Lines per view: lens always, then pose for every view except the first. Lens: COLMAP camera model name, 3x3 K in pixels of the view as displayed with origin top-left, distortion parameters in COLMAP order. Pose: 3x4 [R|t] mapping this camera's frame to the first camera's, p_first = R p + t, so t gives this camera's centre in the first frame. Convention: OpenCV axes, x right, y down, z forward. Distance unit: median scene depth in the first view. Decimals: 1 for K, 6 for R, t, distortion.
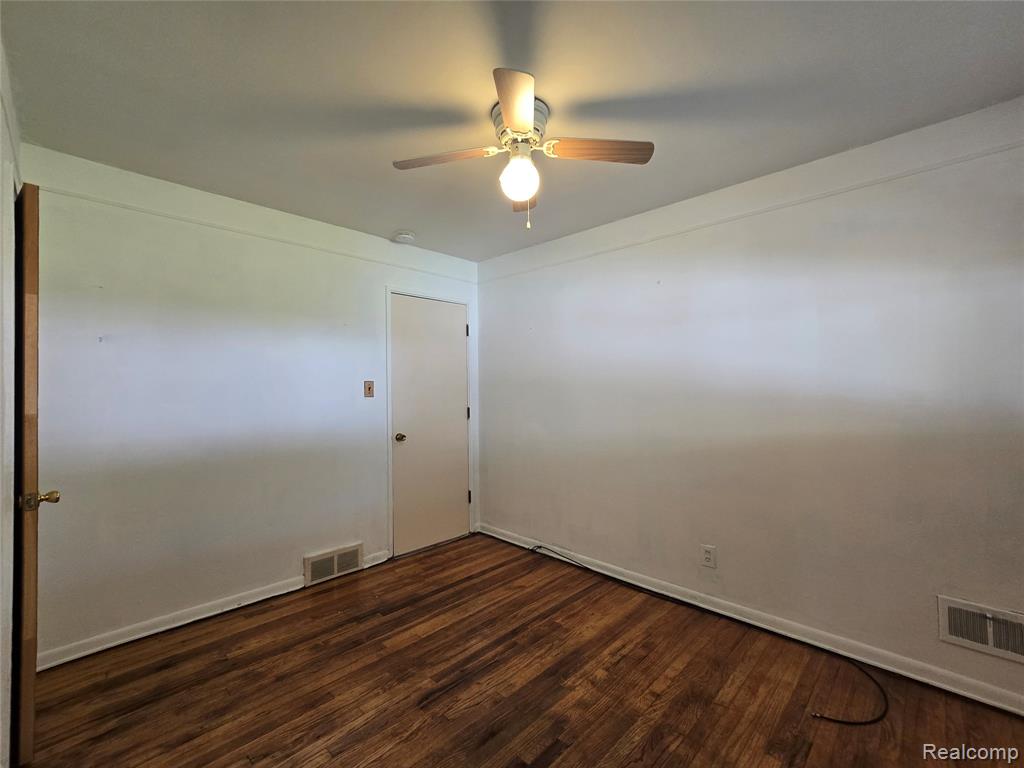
lens RADIAL K [[411.3, 0, 512.0], [0, 411.3, 384.2], [0, 0, 1]] dist [-0.000449, -0.000005]
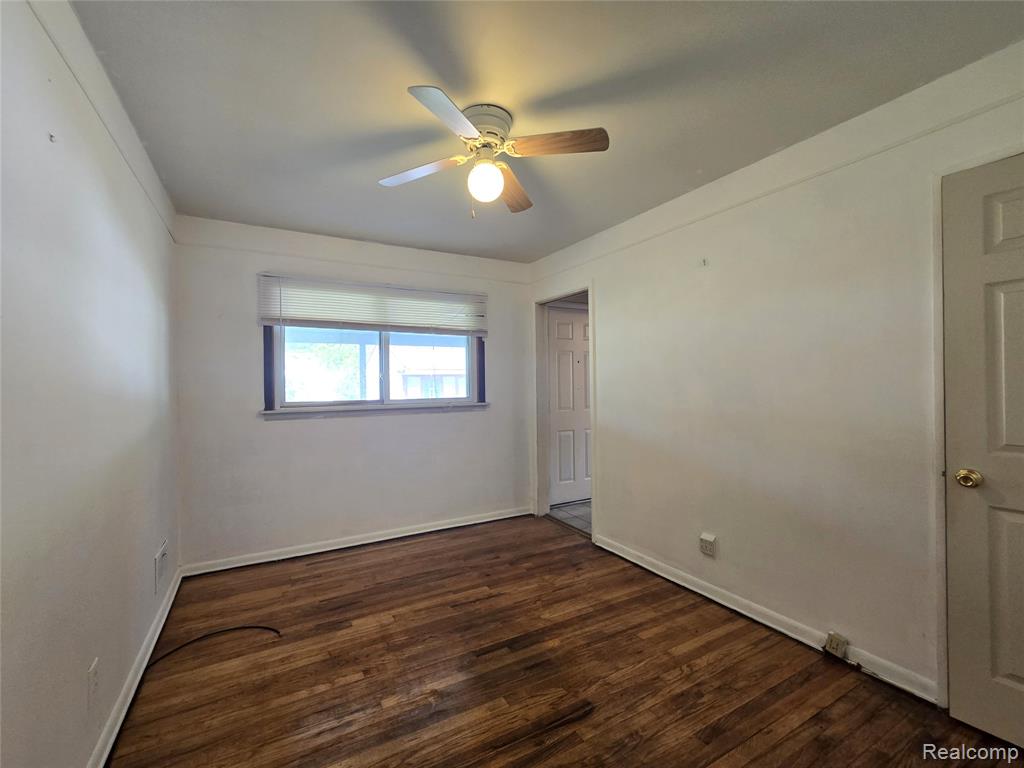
lens RADIAL K [[420.3, 0, 511.9], [0, 420.3, 384.9], [0, 0, 1]] dist [-0.006061, 0.001245]
pose [[-0.955260, 0.016373, 0.295315, -0.334687], [0.015454, 0.999866, -0.005448, 0.034677], [-0.295365, -0.000641, -0.955384, 1.914307]]
